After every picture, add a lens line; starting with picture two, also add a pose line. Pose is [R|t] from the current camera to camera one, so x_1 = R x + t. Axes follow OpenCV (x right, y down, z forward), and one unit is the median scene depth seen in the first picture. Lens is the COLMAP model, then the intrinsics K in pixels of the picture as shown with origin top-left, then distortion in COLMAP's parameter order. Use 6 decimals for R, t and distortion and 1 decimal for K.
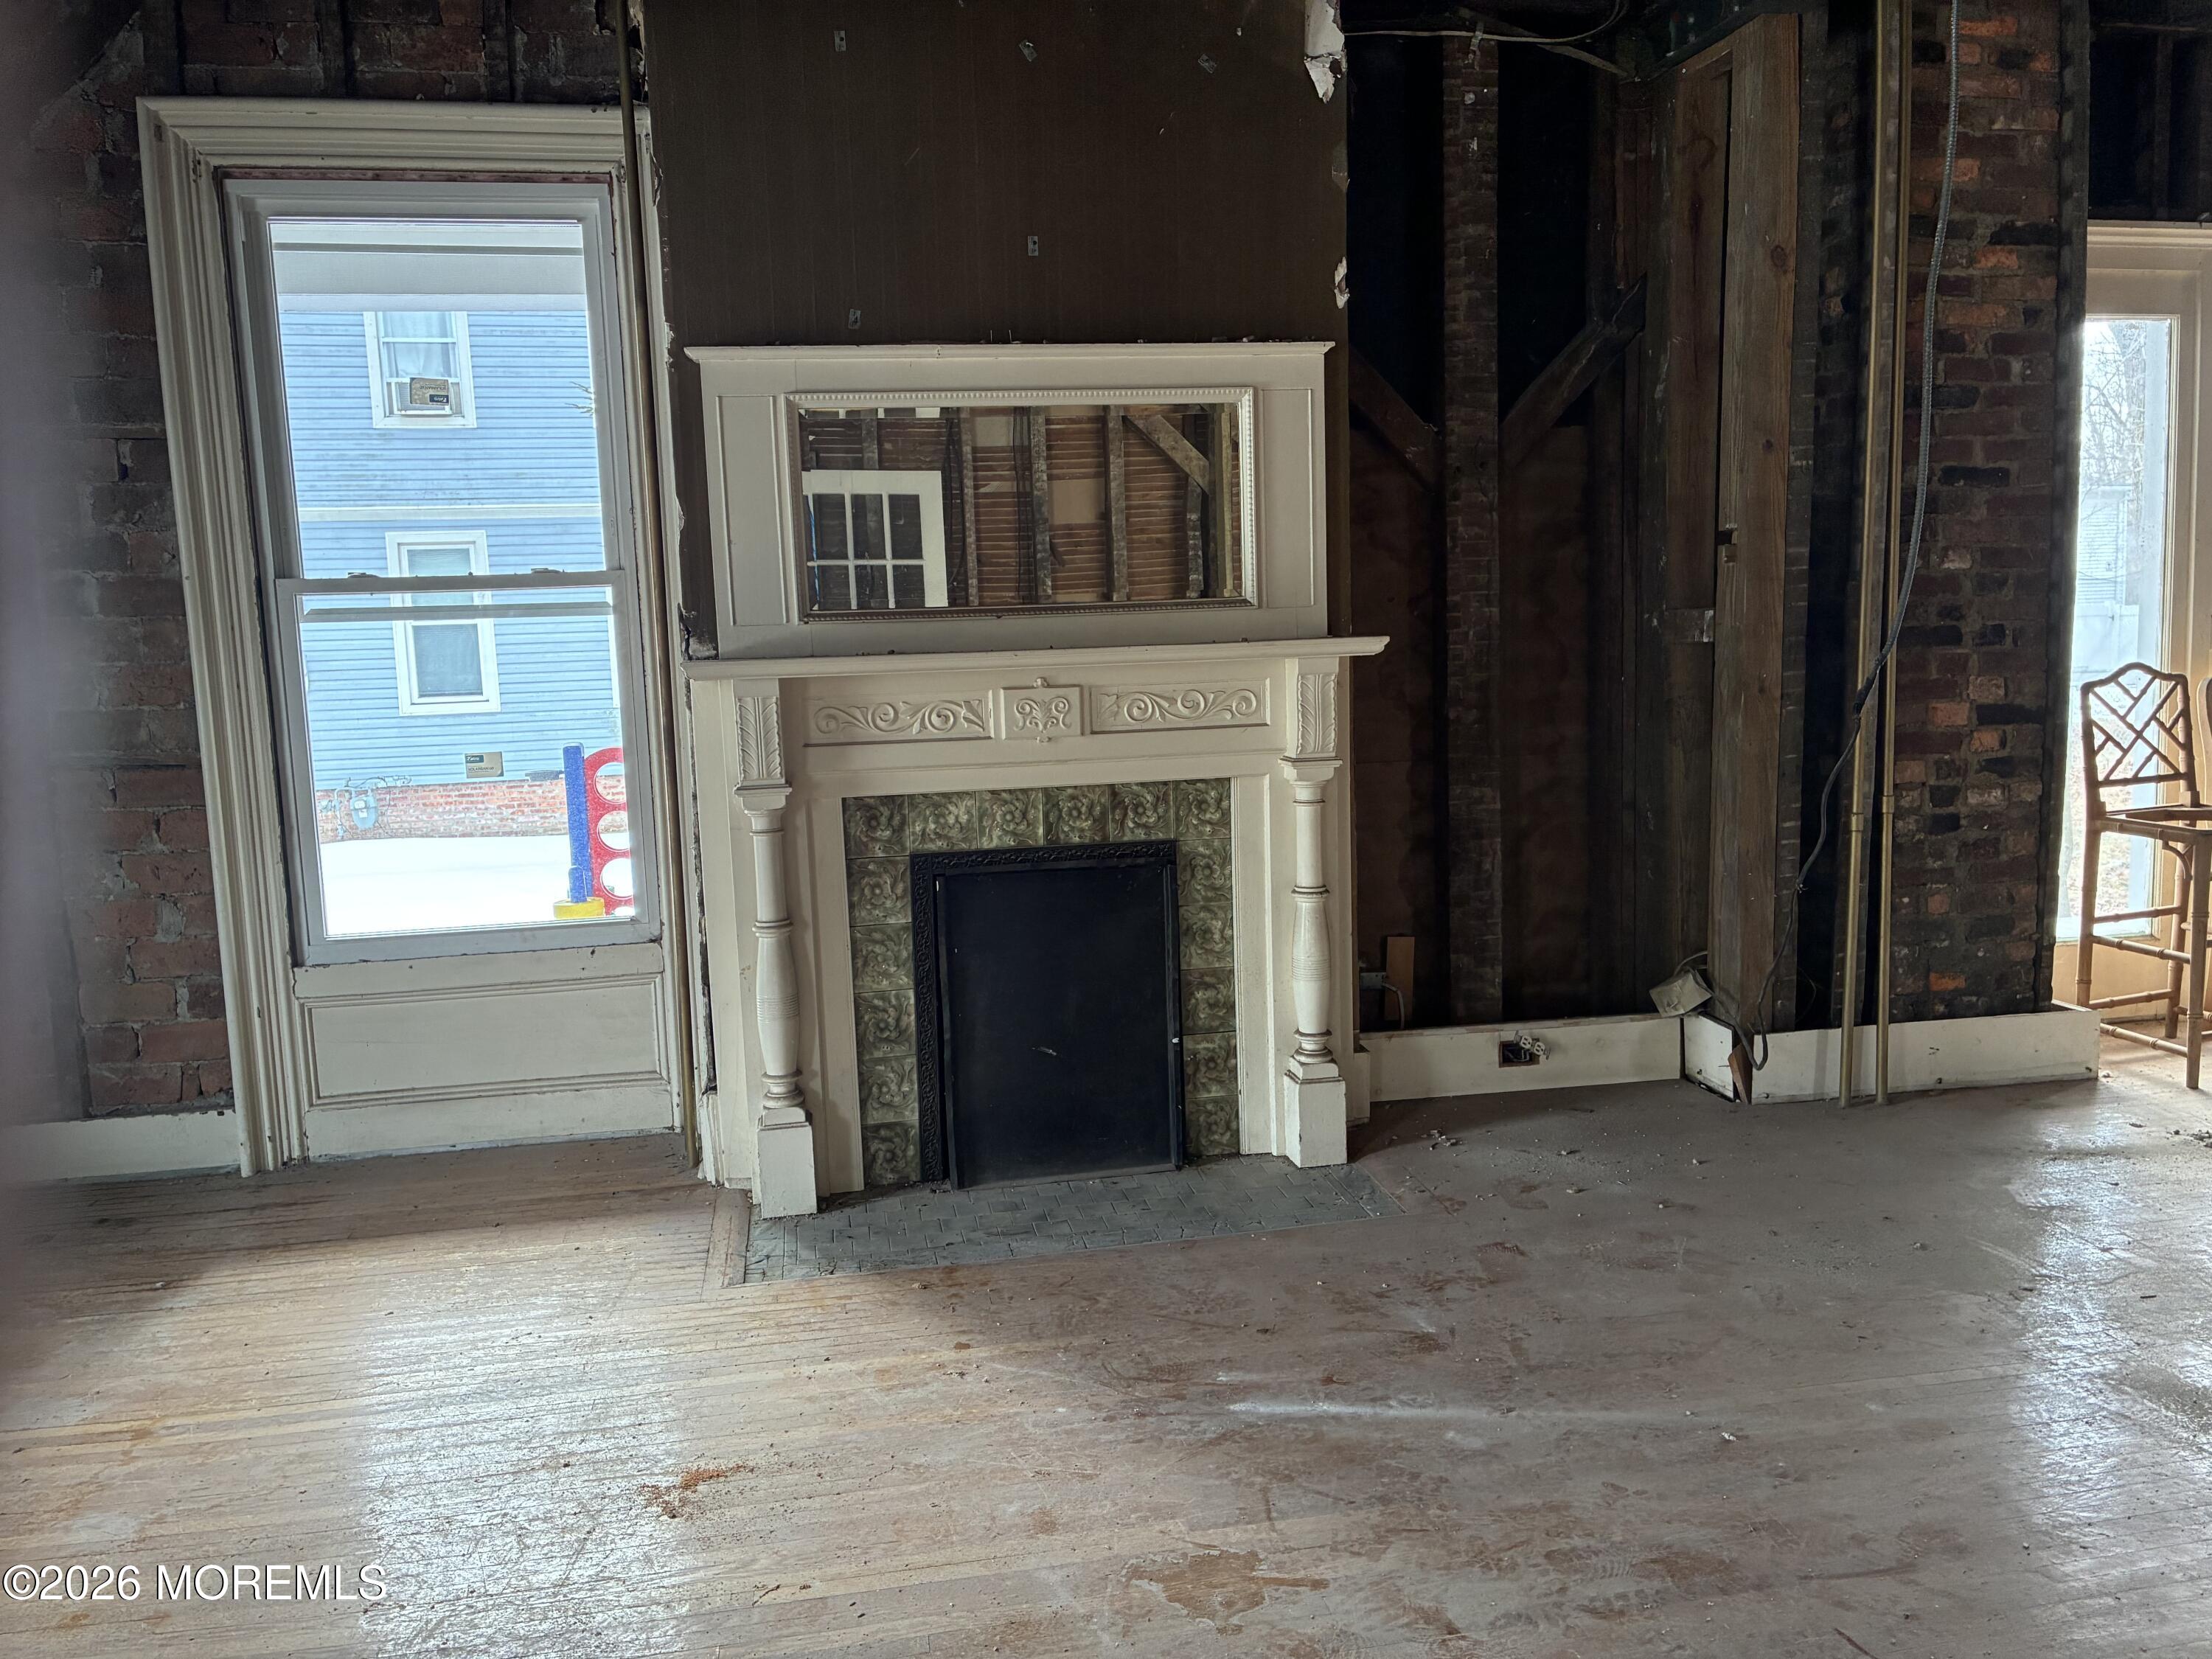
lens RADIAL K [[1683.4, 0, 1113.0], [0, 1683.4, 828.0], [0, 0, 1]] dist [0.031754, -0.036724]
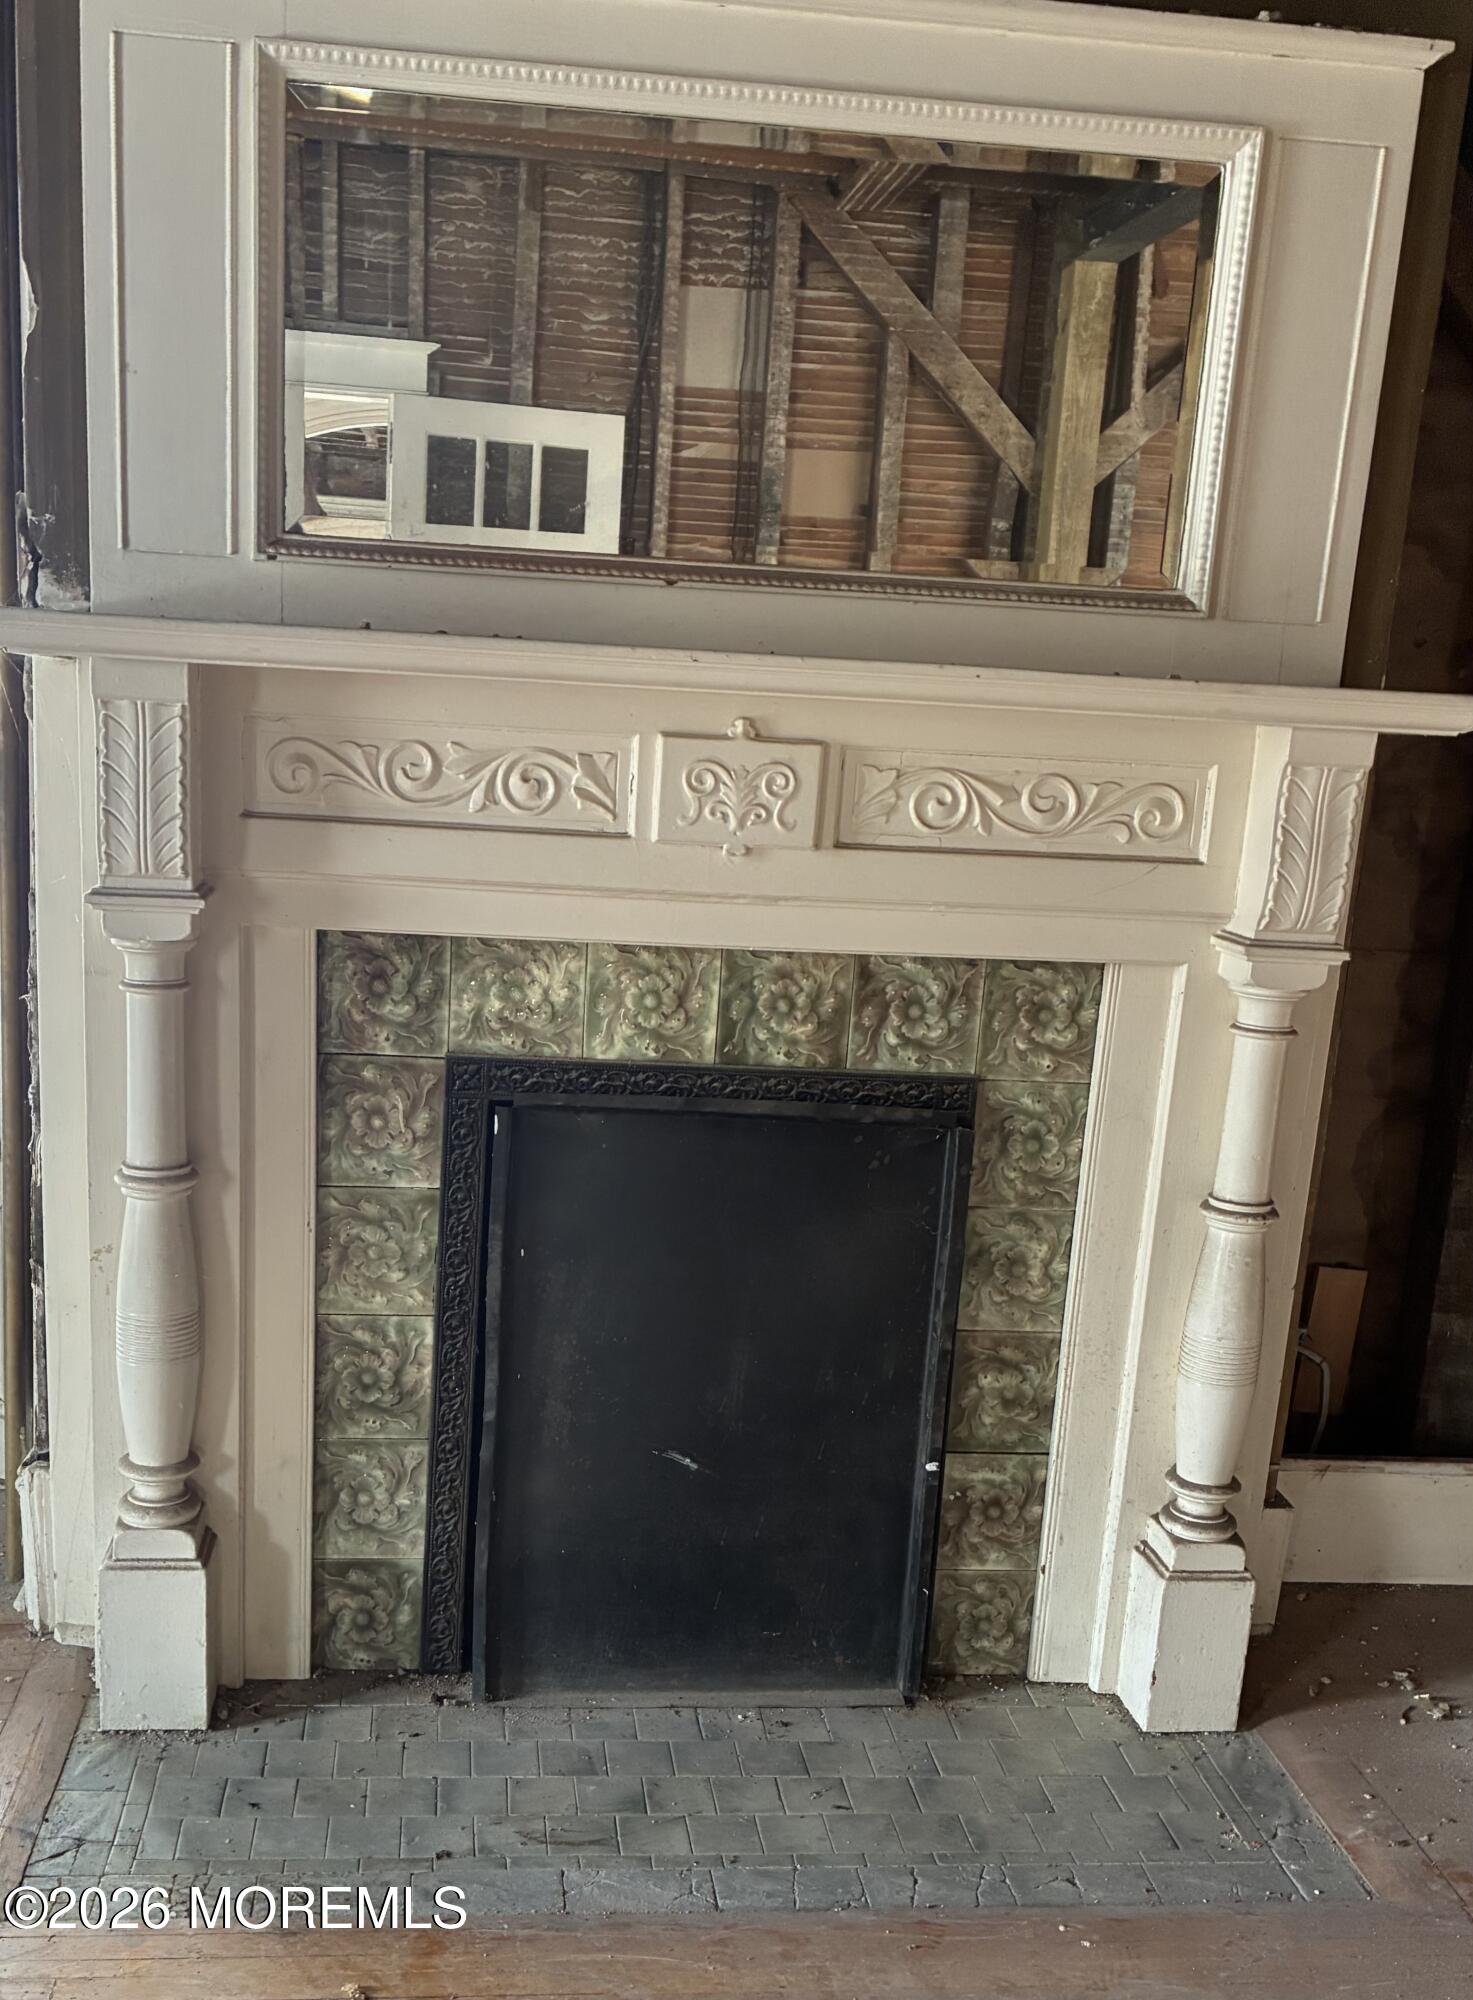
lens RADIAL K [[1522.0, 0, 685.2], [0, 1522.0, 1109.0], [0, 0, 1]] dist [0.031754, -0.036724]
pose [[0.992522, 0.106772, -0.059160, -0.021598], [-0.098907, 0.987484, 0.122850, -0.031096], [0.071536, -0.116080, 0.990660, 0.550288]]
